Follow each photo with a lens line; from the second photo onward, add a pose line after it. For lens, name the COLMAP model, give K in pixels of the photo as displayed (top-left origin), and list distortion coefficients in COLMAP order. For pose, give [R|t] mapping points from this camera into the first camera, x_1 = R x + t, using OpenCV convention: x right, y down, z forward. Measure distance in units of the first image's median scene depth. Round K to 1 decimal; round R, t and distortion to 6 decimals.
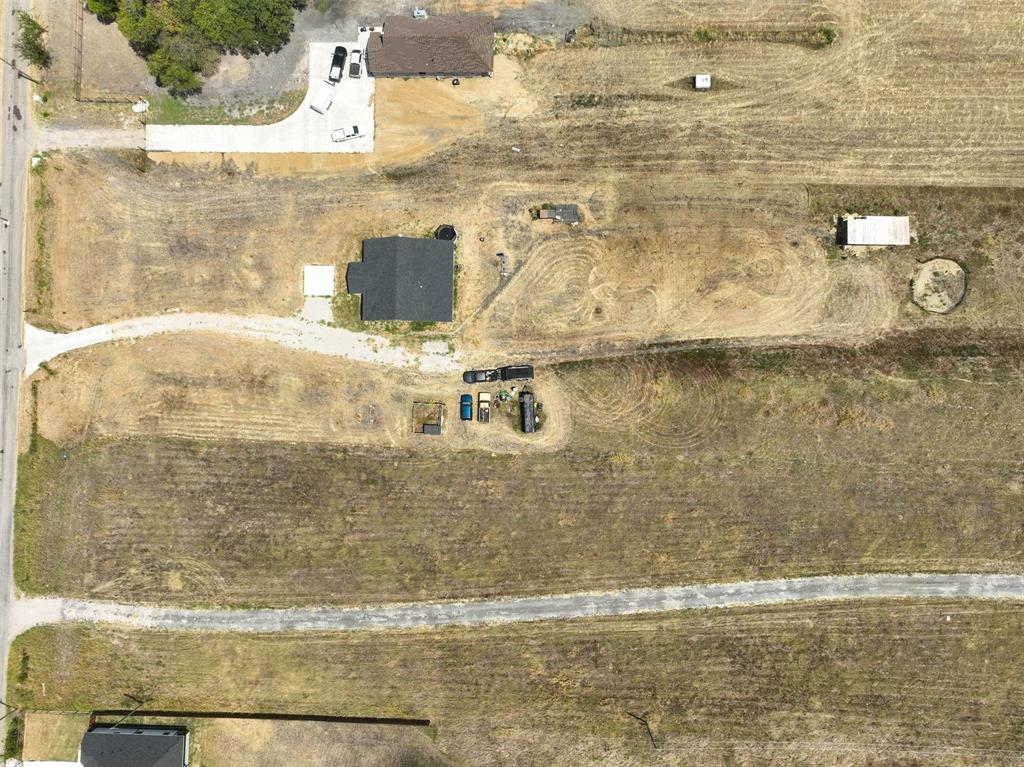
lens RADIAL K [[717.0, 0, 515.0], [0, 717.0, 383.5], [0, 0, 1]] dist [0.000813, 0.014693]
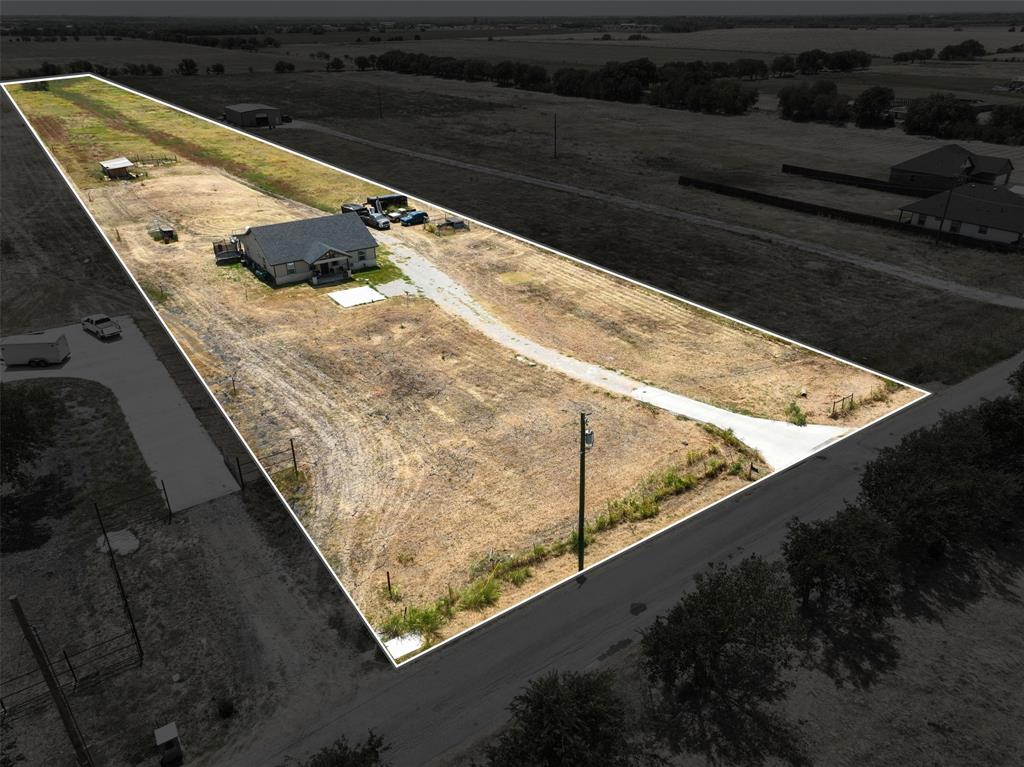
lens RADIAL K [[717.0, 0, 515.0], [0, 717.0, 383.5], [0, 0, 1]] dist [0.000813, 0.014693]
pose [[-0.593051, -0.342740, 0.728574, -0.869308], [0.805121, -0.261822, 0.532193, -0.398610], [0.008353, 0.902208, 0.431221, 0.786213]]
